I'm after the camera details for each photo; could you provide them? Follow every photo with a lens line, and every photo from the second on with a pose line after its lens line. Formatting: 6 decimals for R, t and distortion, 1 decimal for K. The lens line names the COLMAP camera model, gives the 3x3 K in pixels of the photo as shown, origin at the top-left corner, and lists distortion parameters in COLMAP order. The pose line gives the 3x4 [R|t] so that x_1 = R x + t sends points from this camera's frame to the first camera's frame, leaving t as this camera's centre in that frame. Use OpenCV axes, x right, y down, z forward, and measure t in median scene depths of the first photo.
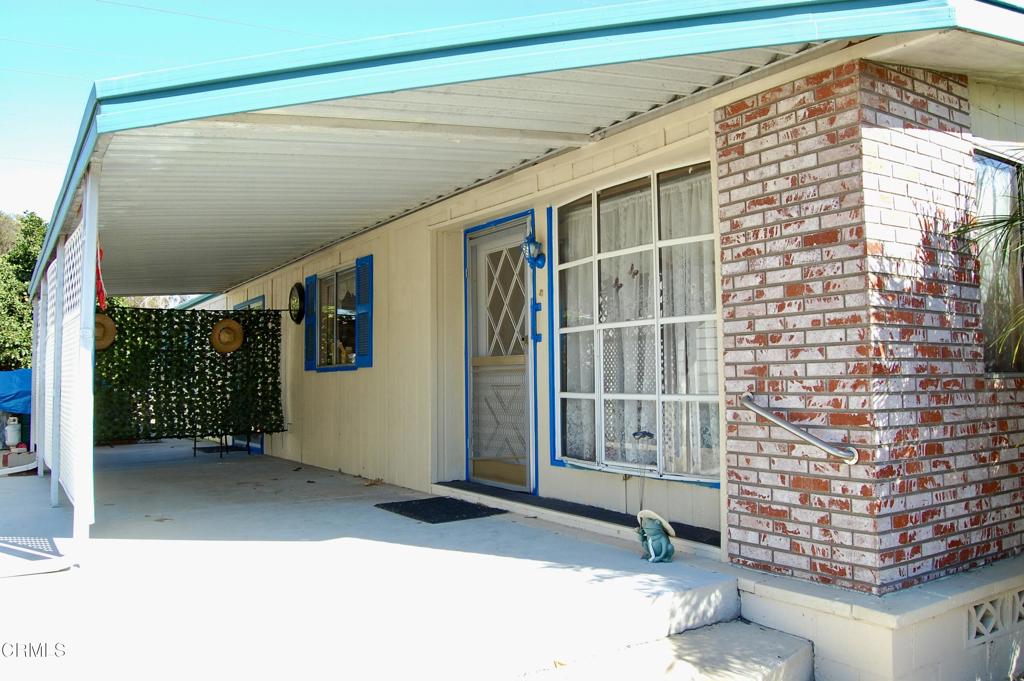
lens RADIAL K [[806.0, 0, 511.4], [0, 806.0, 338.2], [0, 0, 1]] dist [-0.057857, 0.000730]
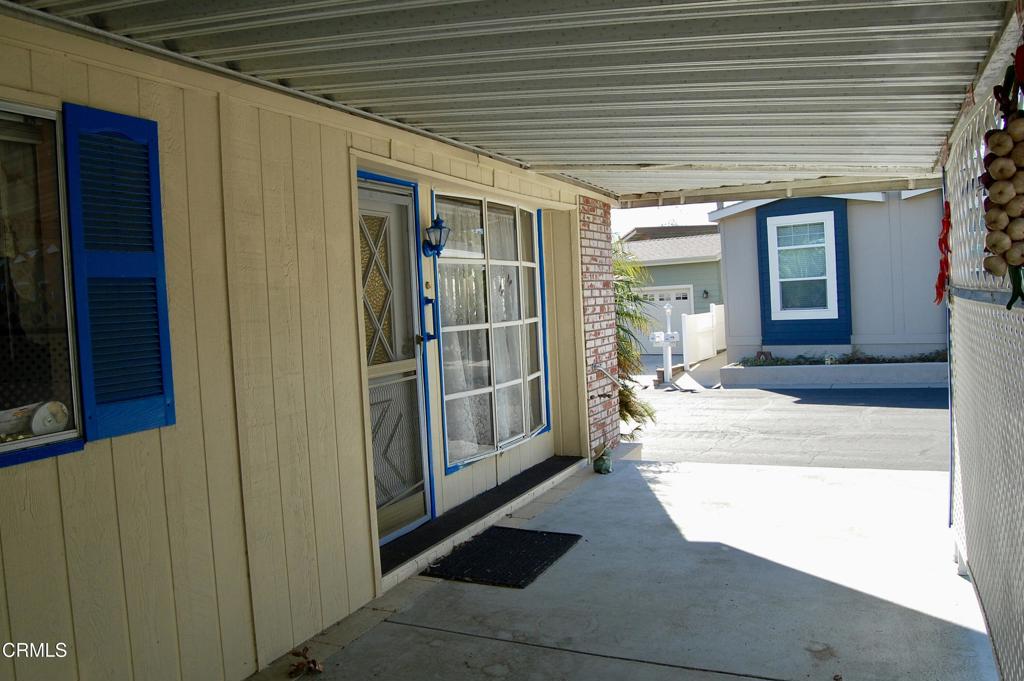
lens RADIAL K [[806.0, 0, 511.5], [0, 806.0, 341.0], [0, 0, 1]] dist [-0.057857, 0.000730]
pose [[-0.531104, -0.016962, 0.847137, -0.769194], [0.003087, 0.999754, 0.021953, -0.015845], [-0.847301, 0.014275, -0.530922, 1.429226]]
